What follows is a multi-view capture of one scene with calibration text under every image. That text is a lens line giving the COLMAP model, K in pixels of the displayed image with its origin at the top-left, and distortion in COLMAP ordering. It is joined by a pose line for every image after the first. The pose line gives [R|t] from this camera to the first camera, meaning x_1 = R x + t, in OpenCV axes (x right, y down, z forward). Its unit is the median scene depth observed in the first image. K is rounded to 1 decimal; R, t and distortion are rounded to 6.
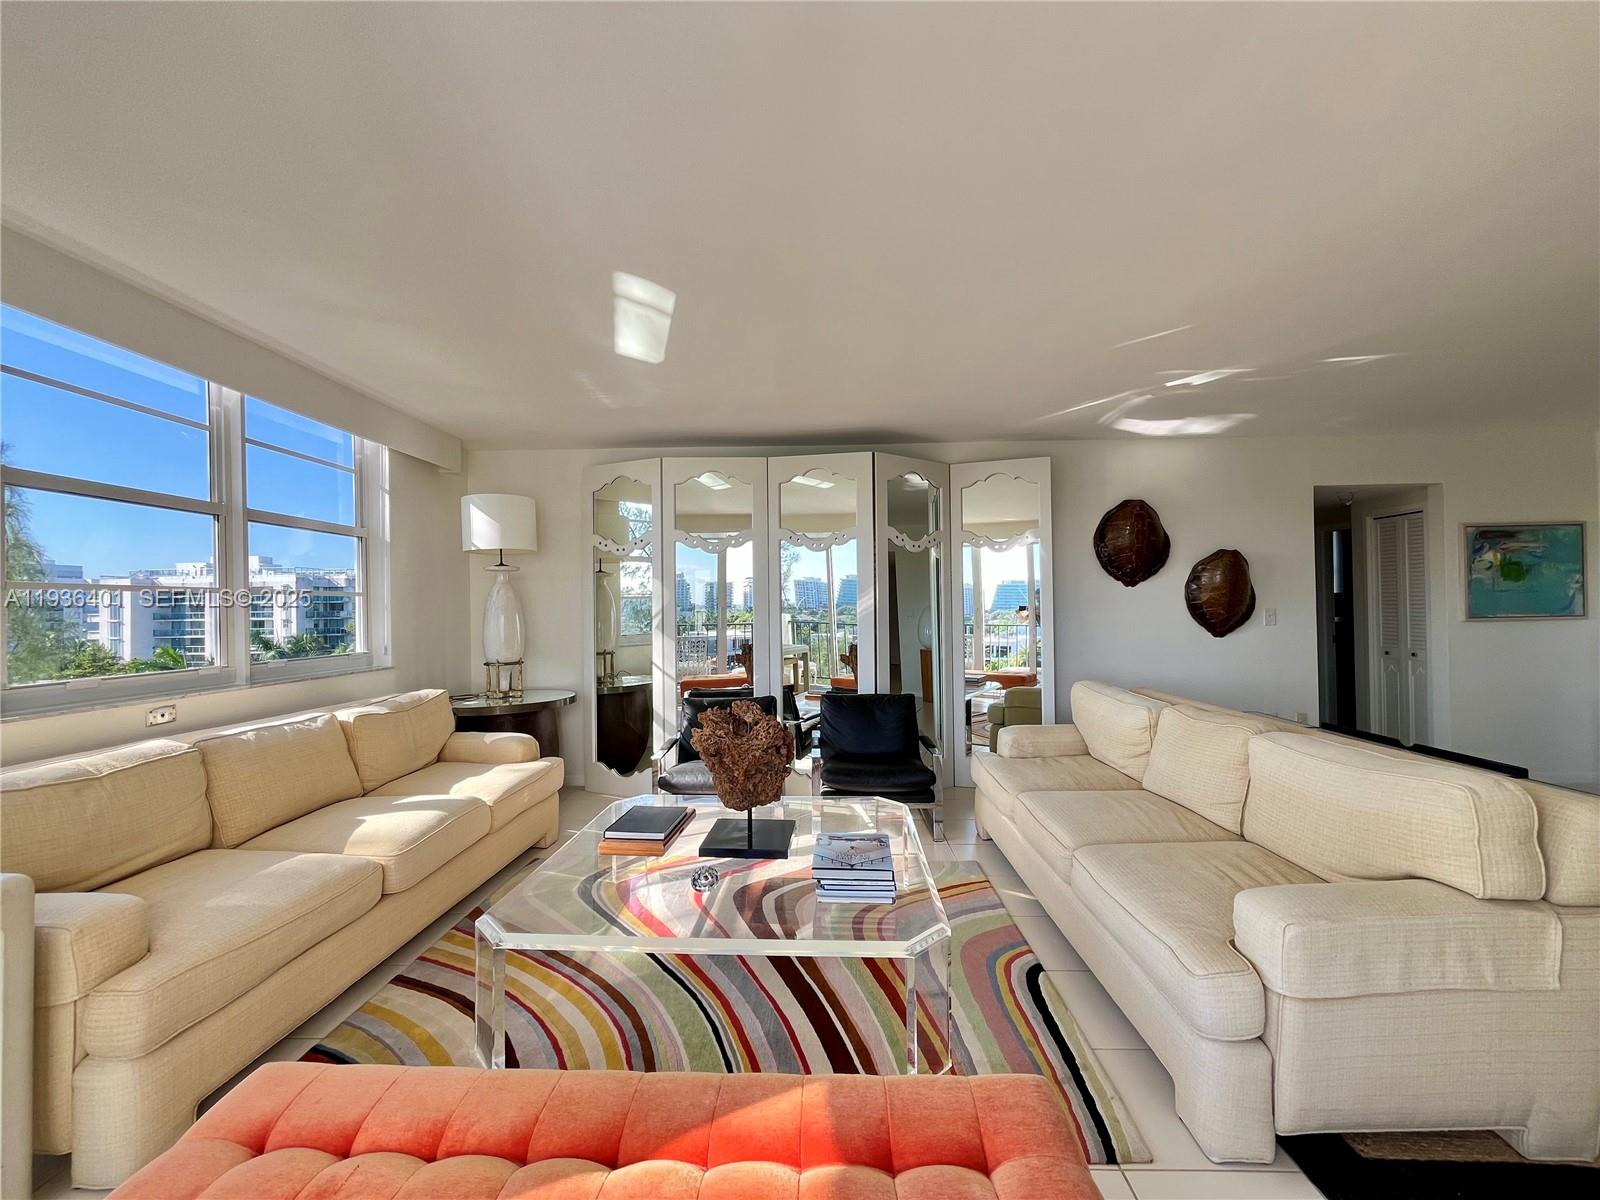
lens RADIAL K [[647.3, 0, 800.0], [0, 647.3, 600.0], [0, 0, 1]] dist [-0.002045, -0.000105]
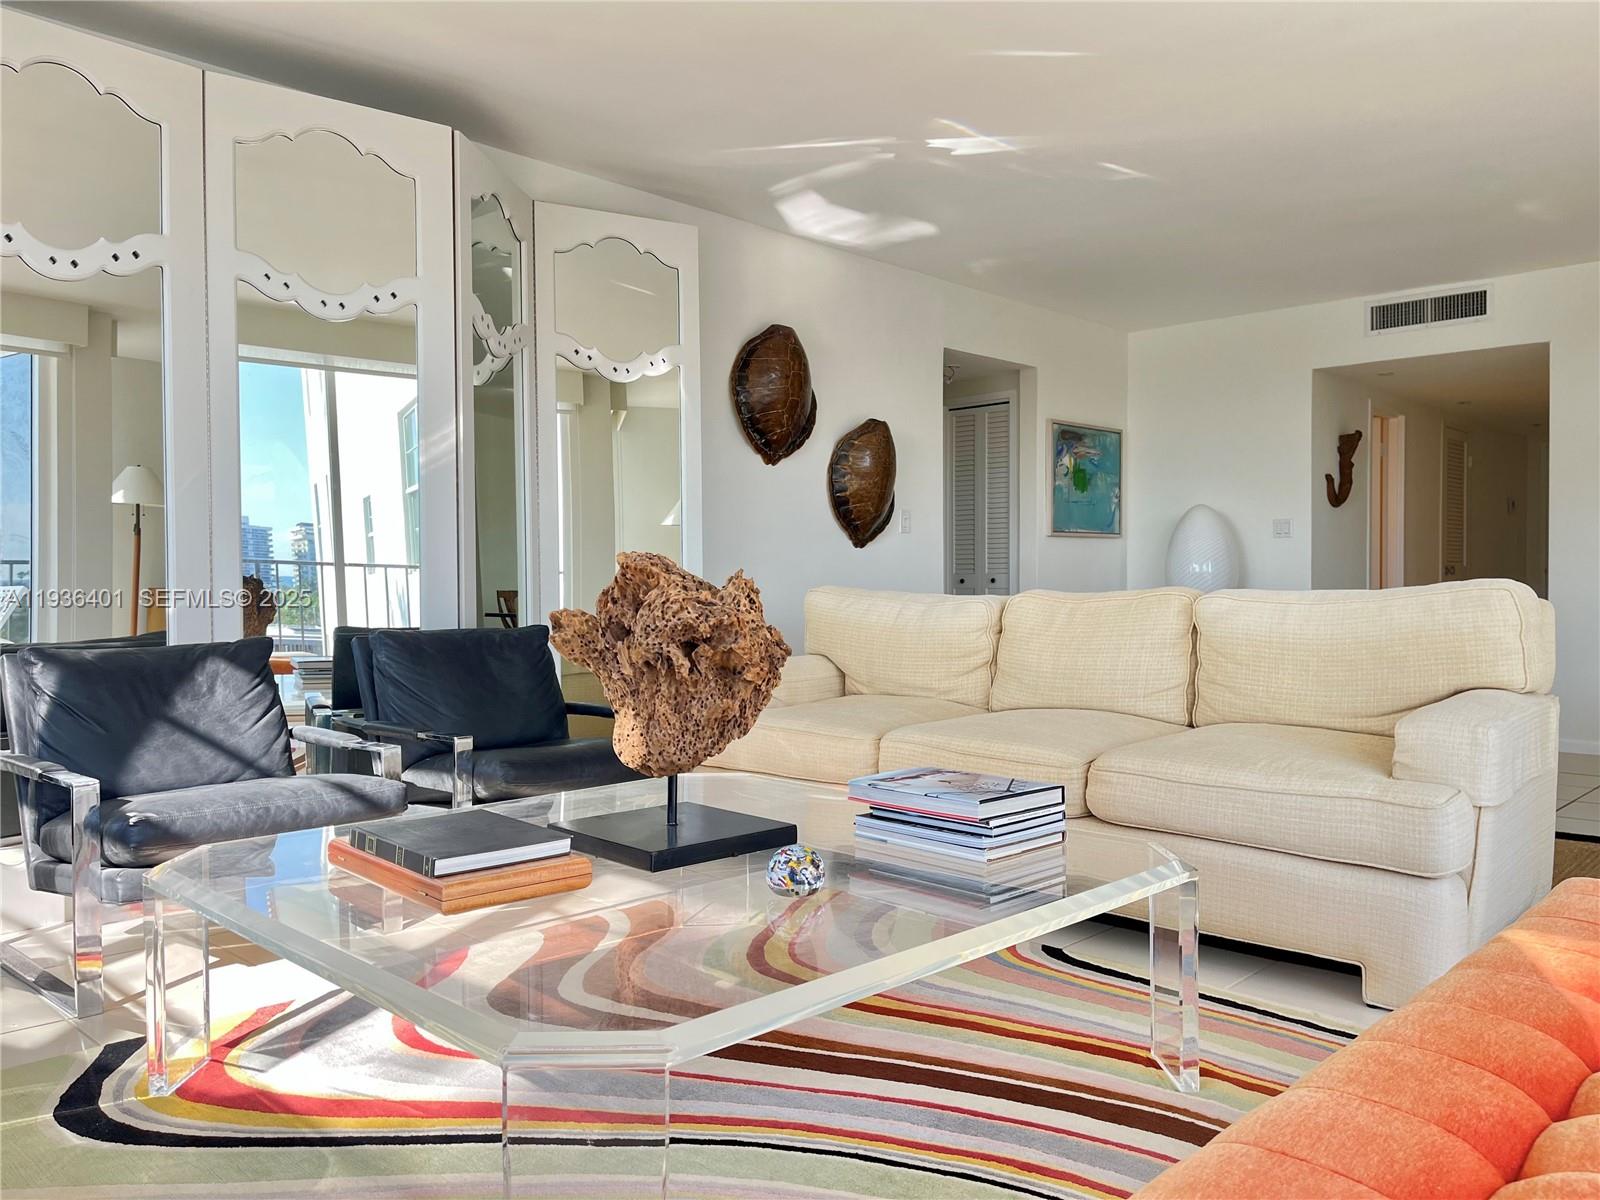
lens RADIAL K [[1202.0, 0, 800.0], [0, 1202.0, 600.0], [0, 0, 1]] dist [0.064852, -0.086970]
pose [[0.679411, -0.005857, 0.733735, -0.343602], [-0.009158, 0.999823, 0.016461, 0.093903], [-0.733701, -0.017904, 0.679236, 0.172438]]
